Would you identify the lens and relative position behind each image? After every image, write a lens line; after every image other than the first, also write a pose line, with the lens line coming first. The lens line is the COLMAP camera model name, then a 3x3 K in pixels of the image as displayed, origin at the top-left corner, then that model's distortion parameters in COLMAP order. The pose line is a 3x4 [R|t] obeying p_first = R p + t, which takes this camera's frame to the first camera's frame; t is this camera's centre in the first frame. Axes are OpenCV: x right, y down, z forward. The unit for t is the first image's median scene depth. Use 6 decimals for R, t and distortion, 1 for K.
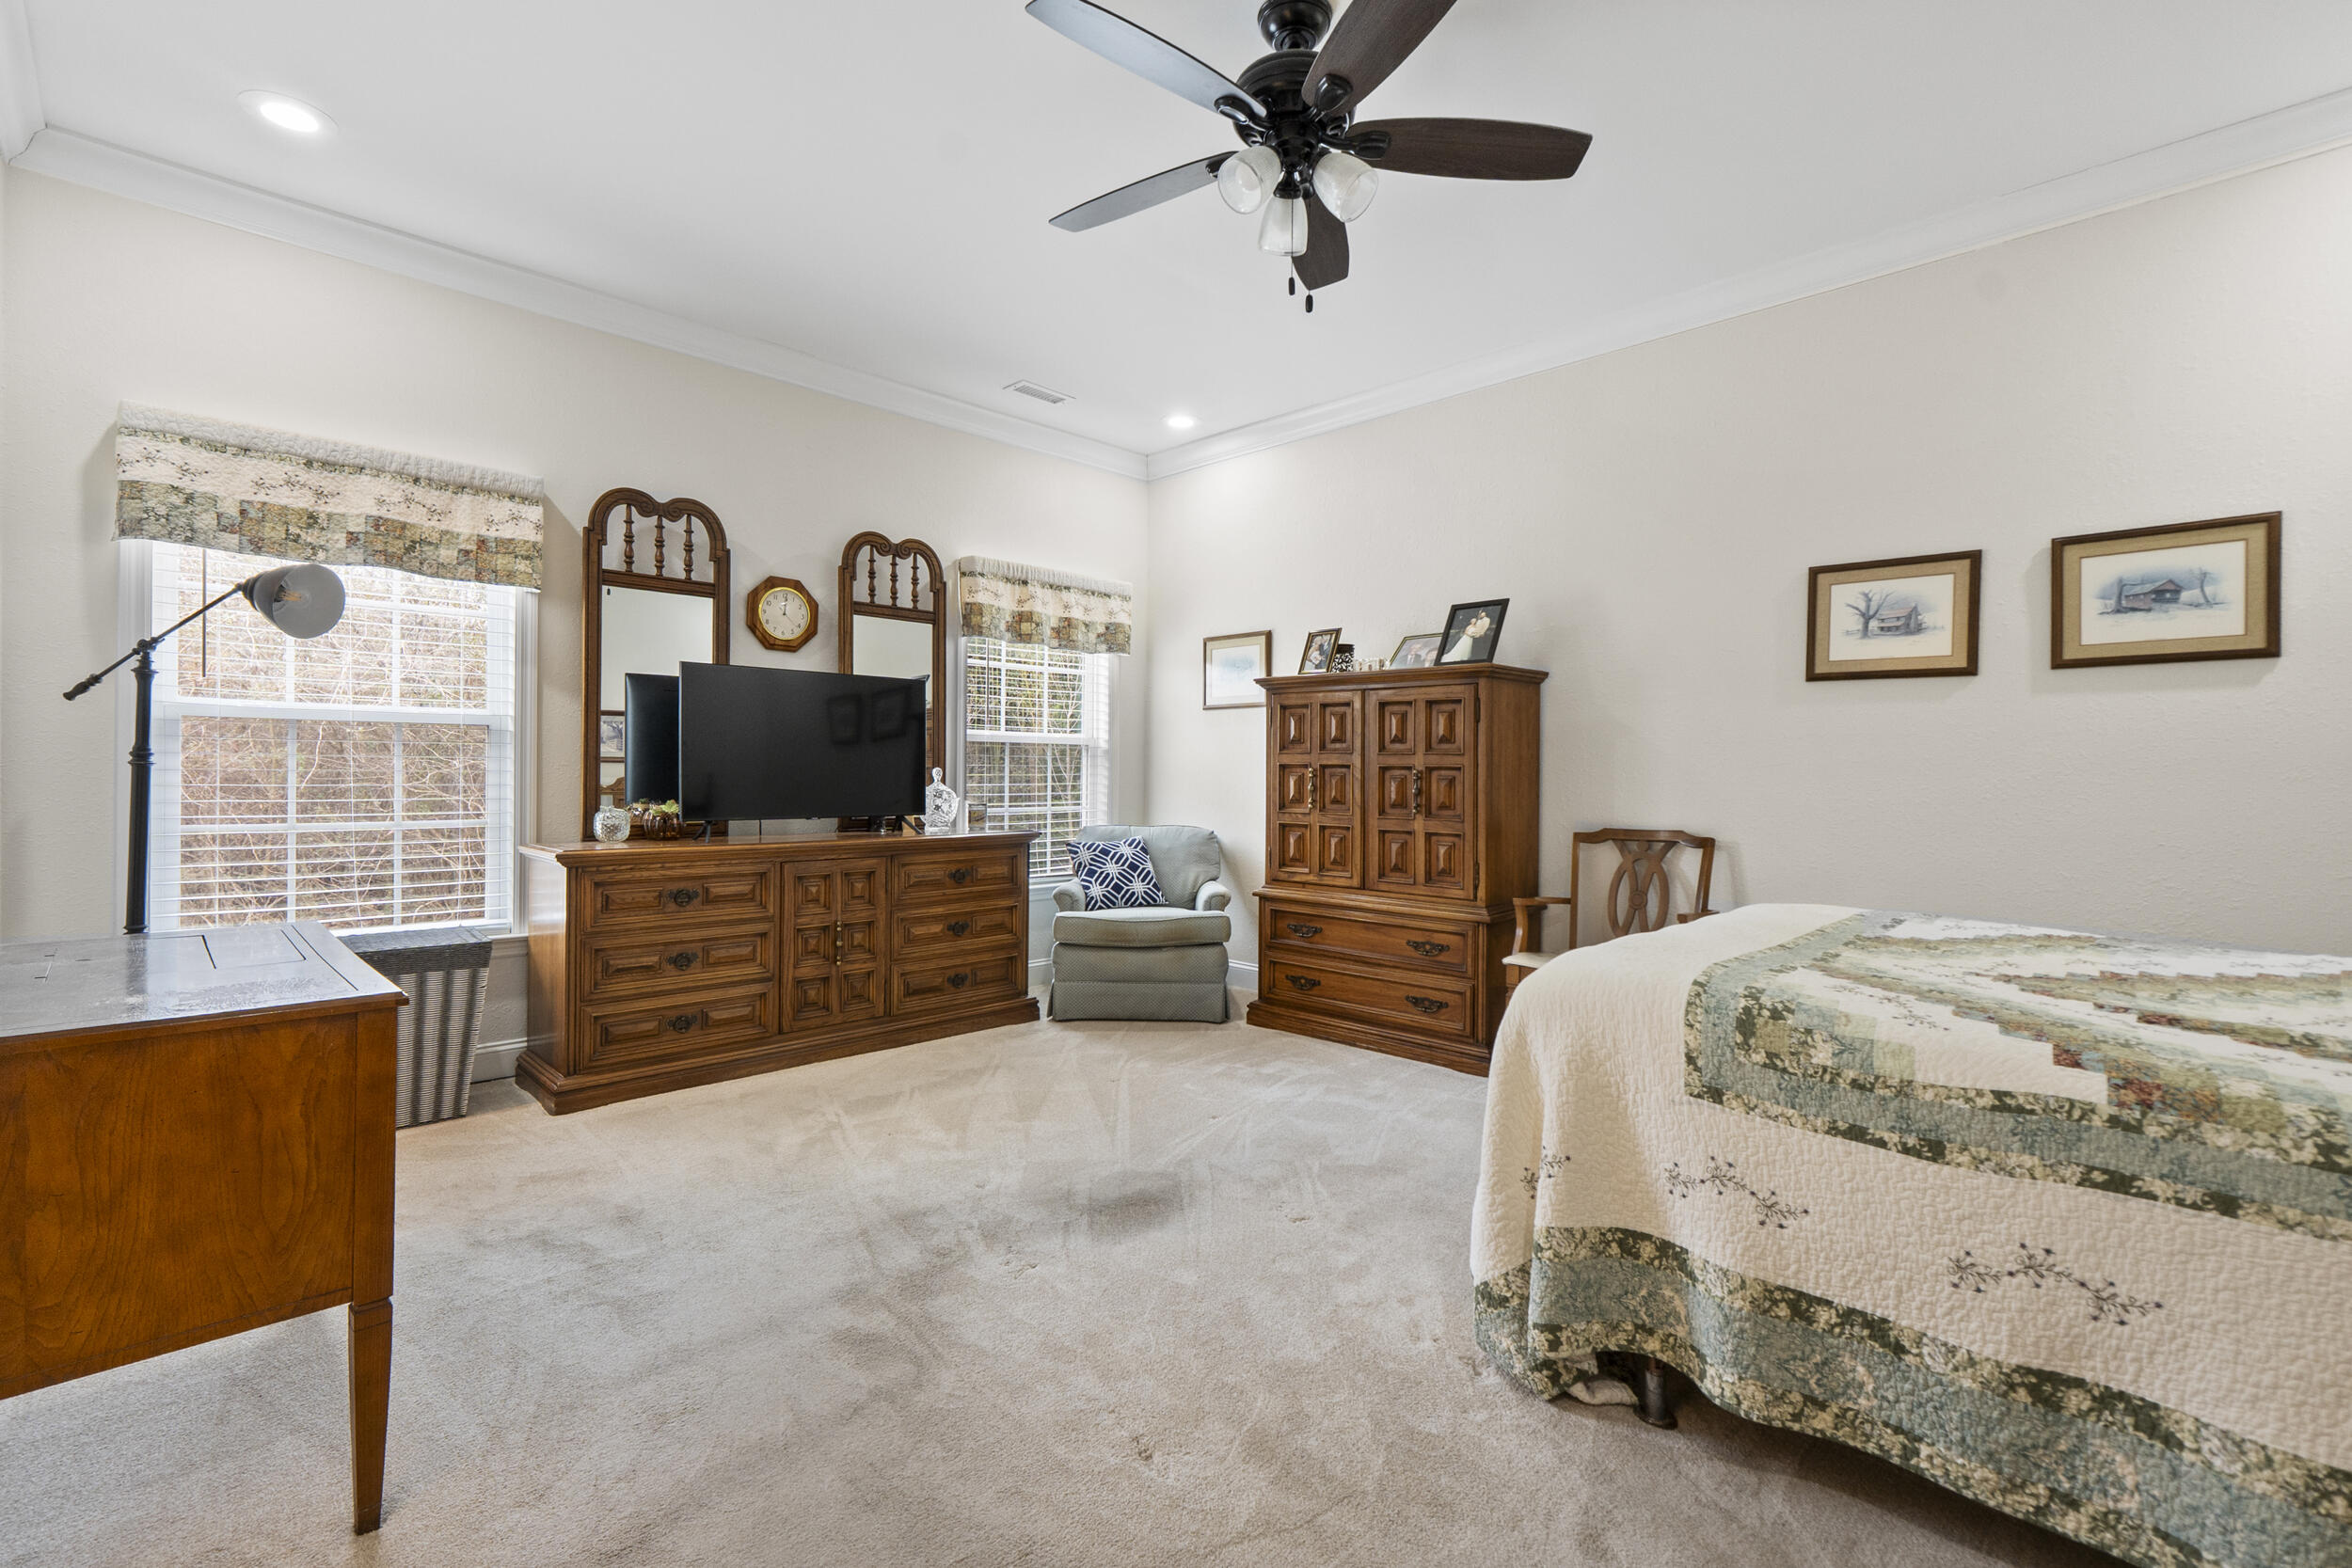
lens RADIAL K [[1072.8, 0, 1174.4], [0, 1072.8, 763.3], [0, 0, 1]] dist [-0.004560, 0.000279]
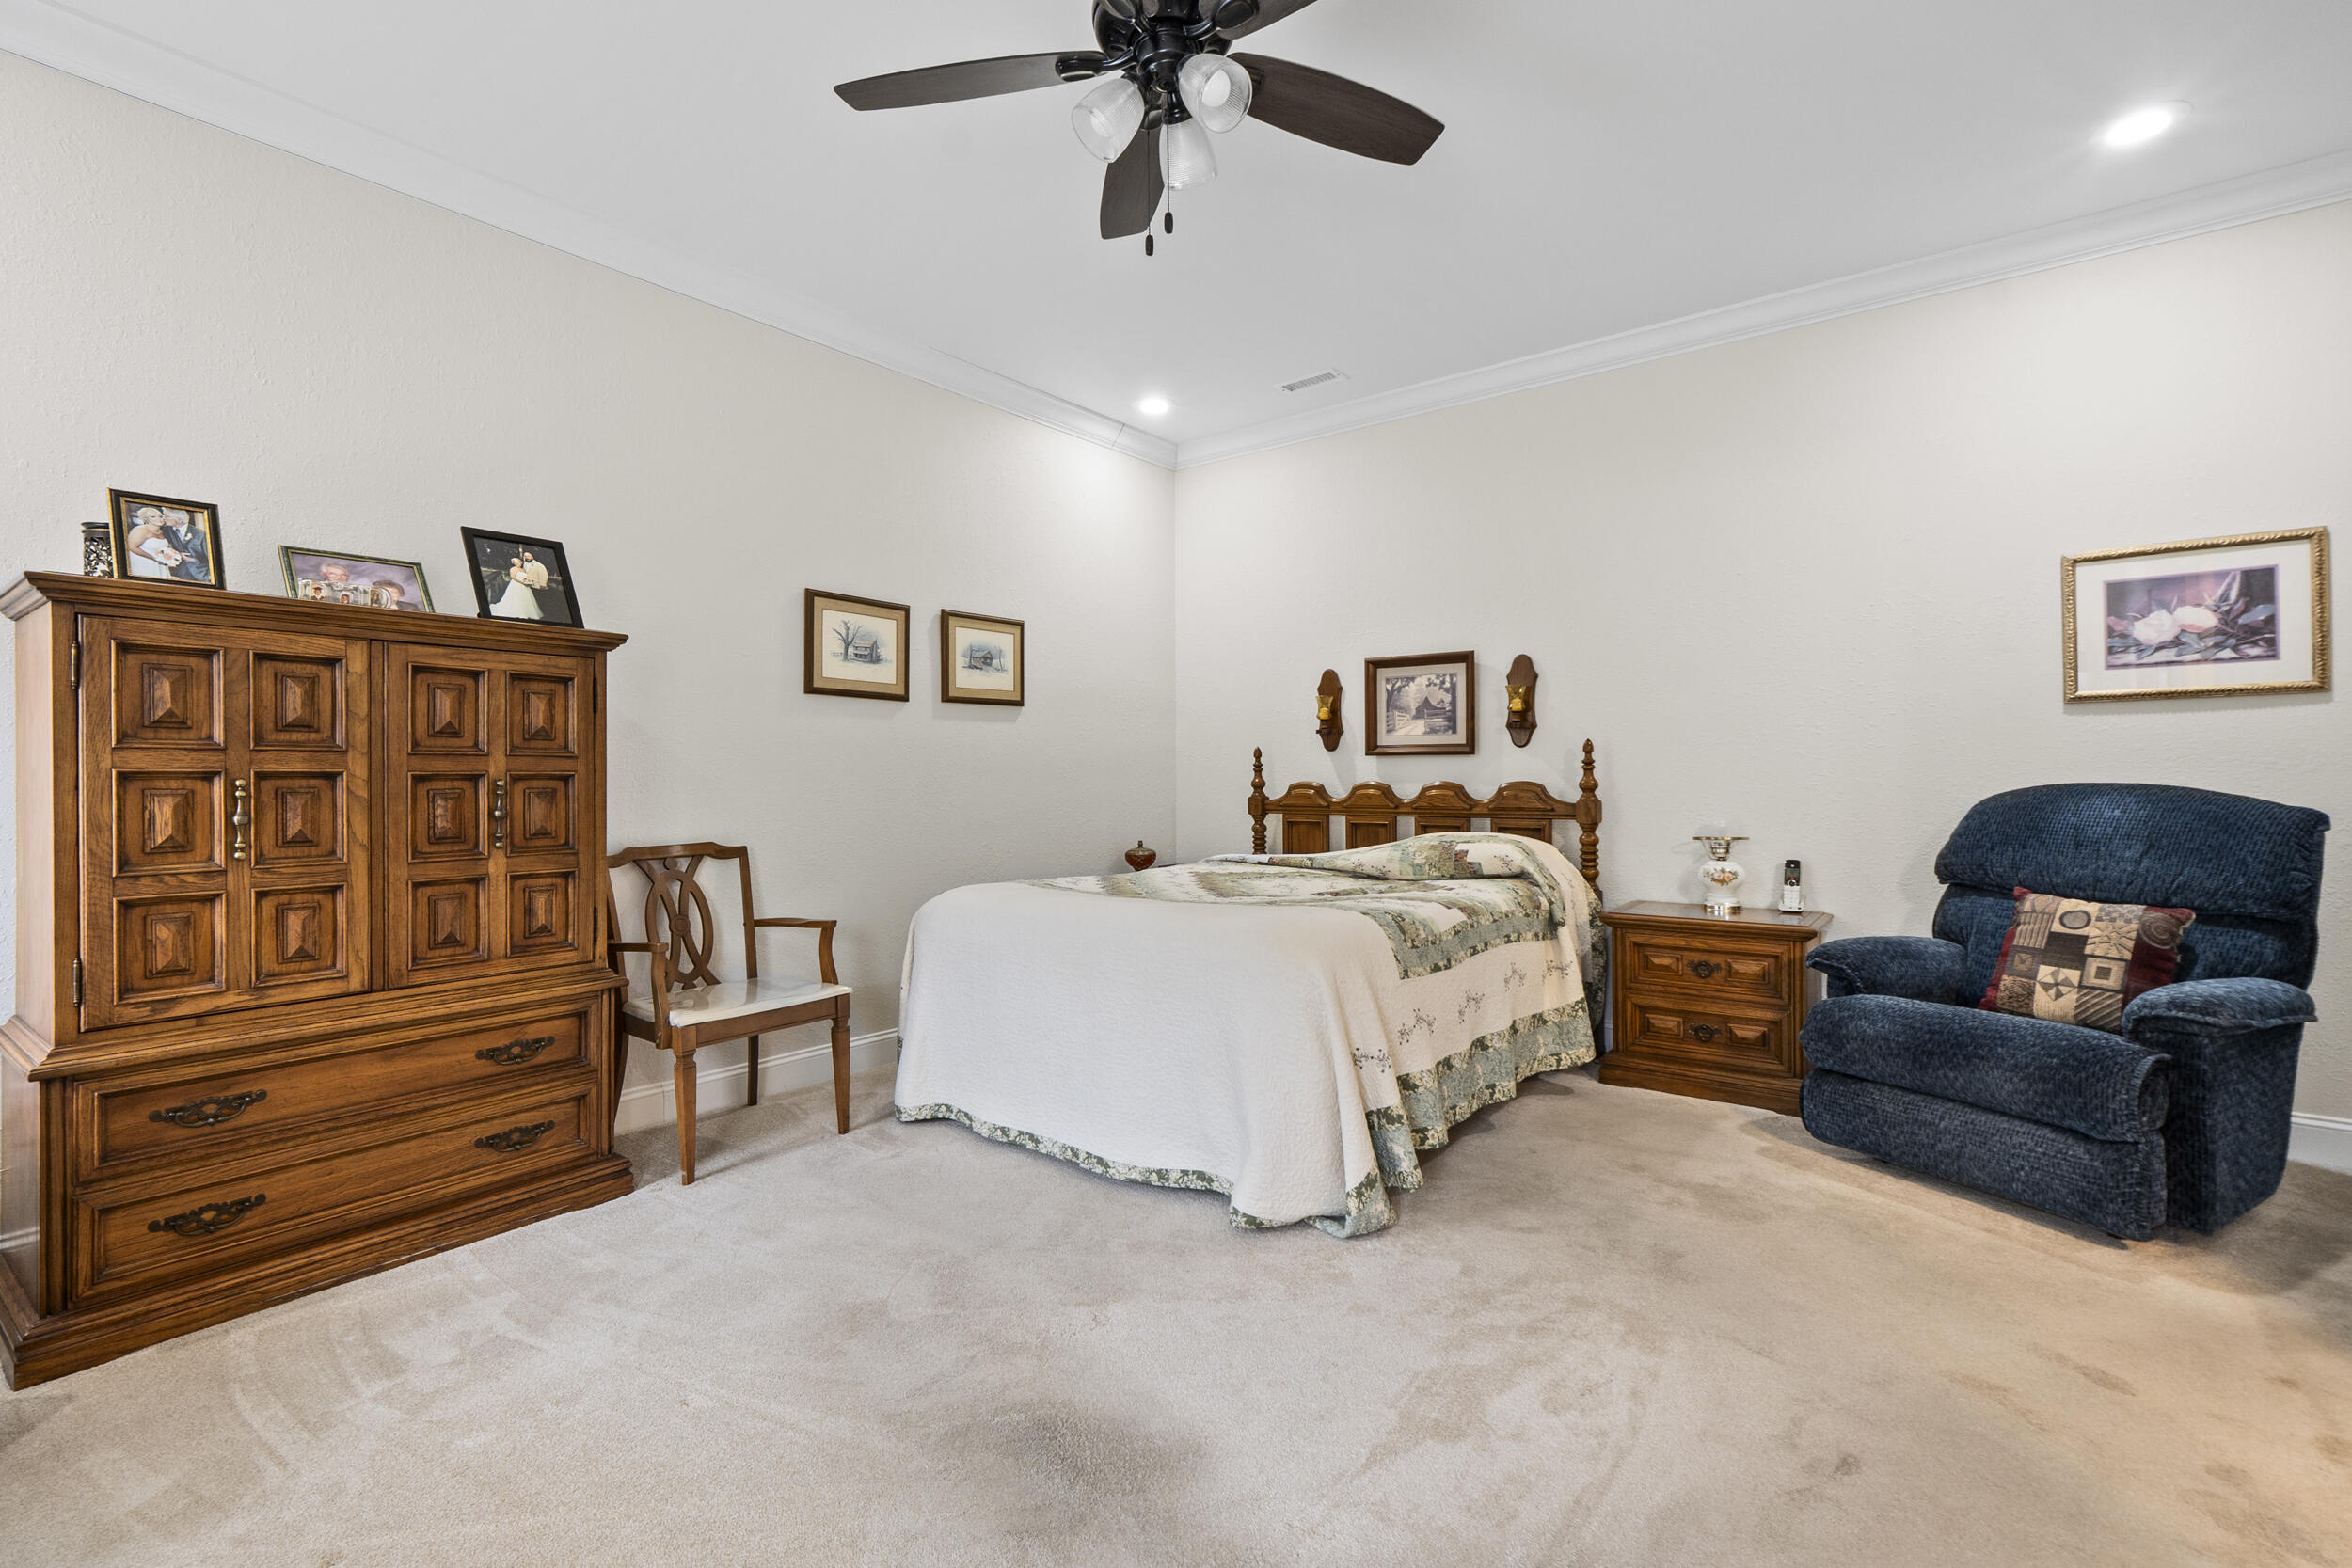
lens RADIAL K [[1072.8, 0, 1163.2], [0, 1072.8, 775.9], [0, 0, 1]] dist [-0.004560, 0.000279]
pose [[-0.150761, -0.009317, 0.988526, -0.500233], [-0.004295, 0.999952, 0.008769, -0.004045], [-0.988561, -0.002923, -0.150794, 0.757332]]
